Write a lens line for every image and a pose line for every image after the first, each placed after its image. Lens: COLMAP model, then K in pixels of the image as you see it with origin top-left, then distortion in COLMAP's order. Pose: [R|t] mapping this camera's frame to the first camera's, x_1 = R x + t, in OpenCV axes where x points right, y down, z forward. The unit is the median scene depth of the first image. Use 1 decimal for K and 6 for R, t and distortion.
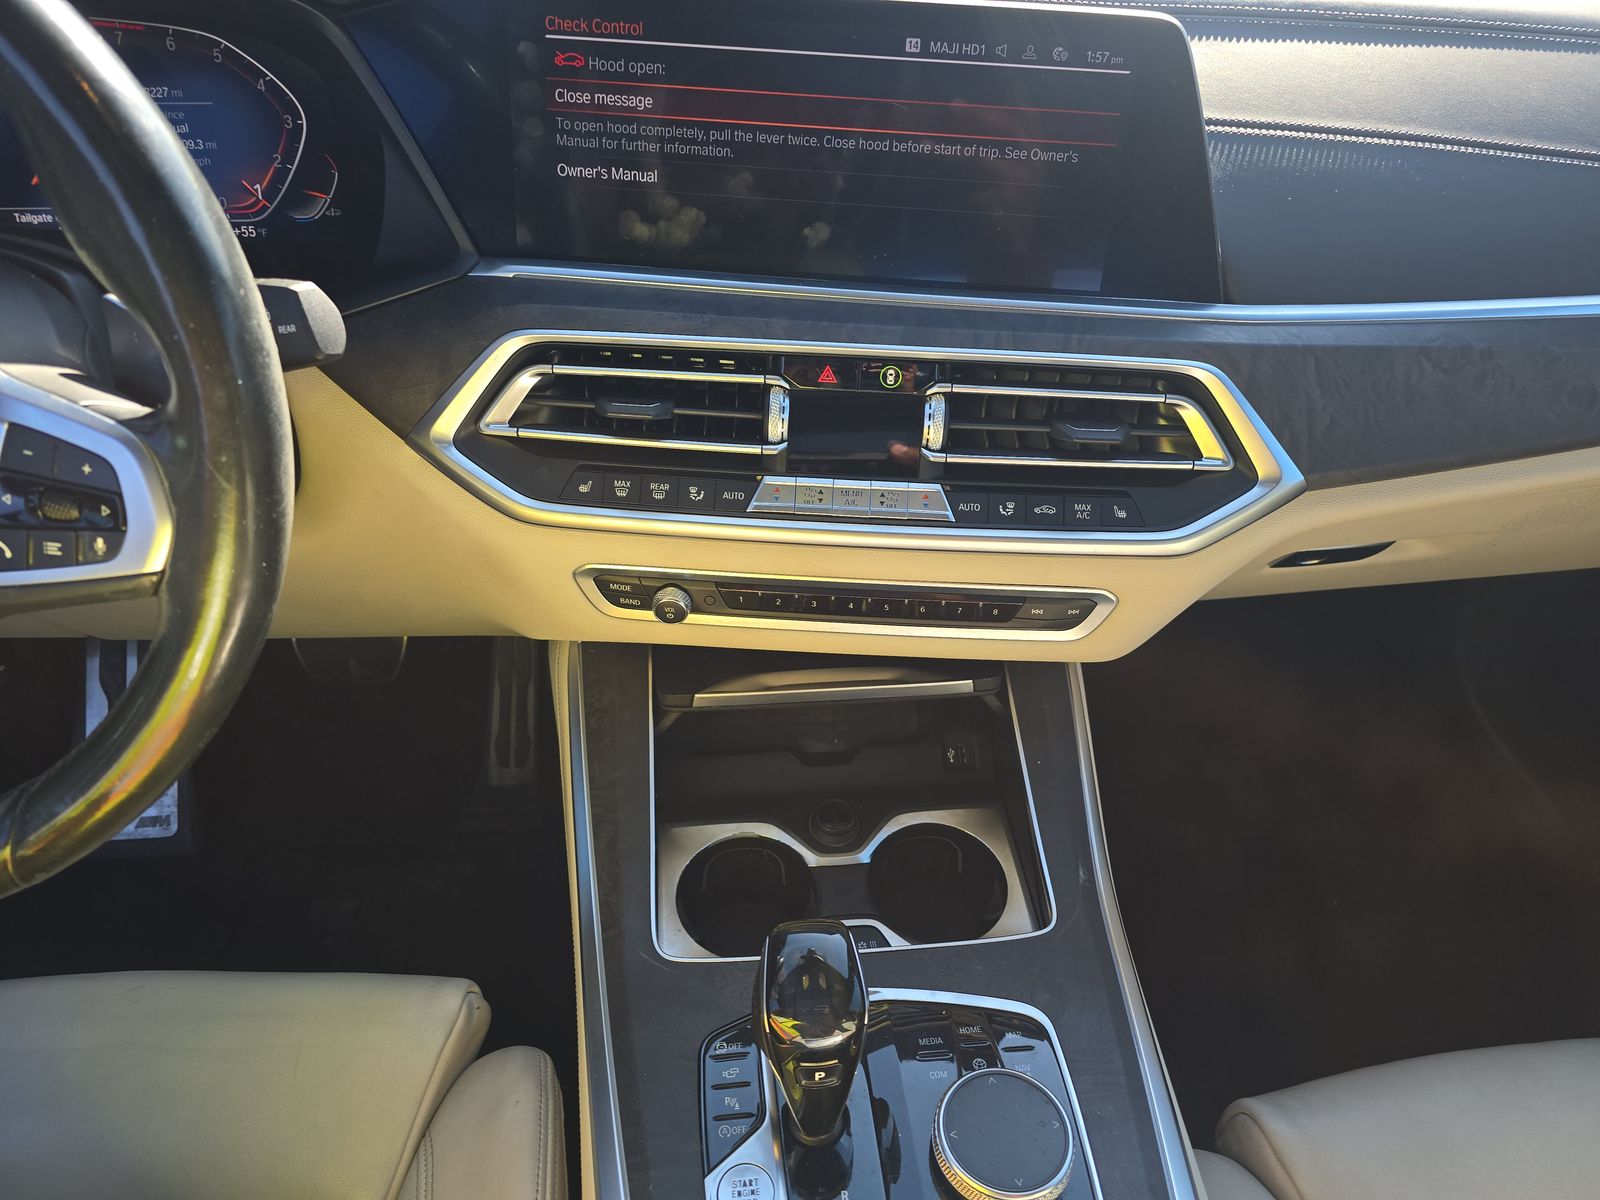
lens RADIAL K [[1063.4, 0, 794.2], [0, 1063.4, 603.0], [0, 0, 1]] dist [0.017872, -0.034004]
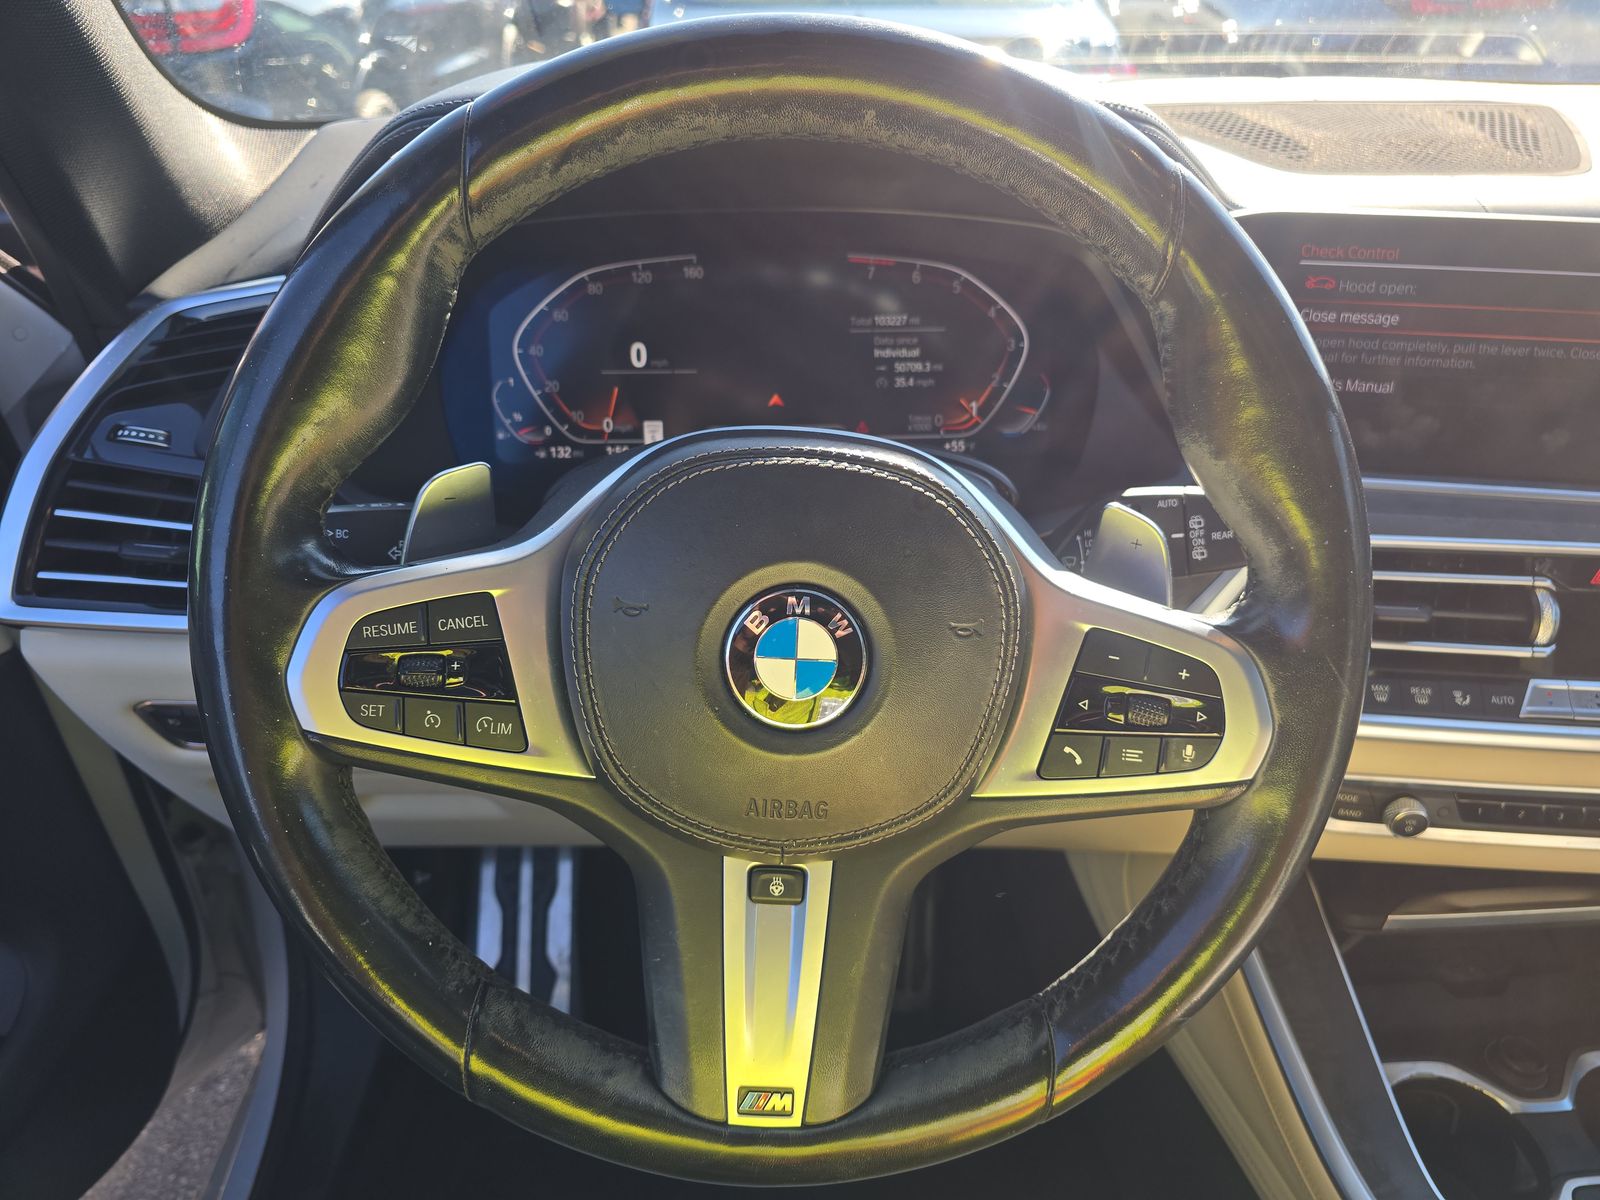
lens RADIAL K [[1063.4, 0, 801.1], [0, 1063.4, 598.1], [0, 0, 1]] dist [0.017872, -0.034004]
pose [[0.998306, -0.006633, -0.057803, -0.632180], [-0.004834, 0.980590, -0.196009, -0.000782], [0.057981, 0.195956, 0.978897, 0.009762]]
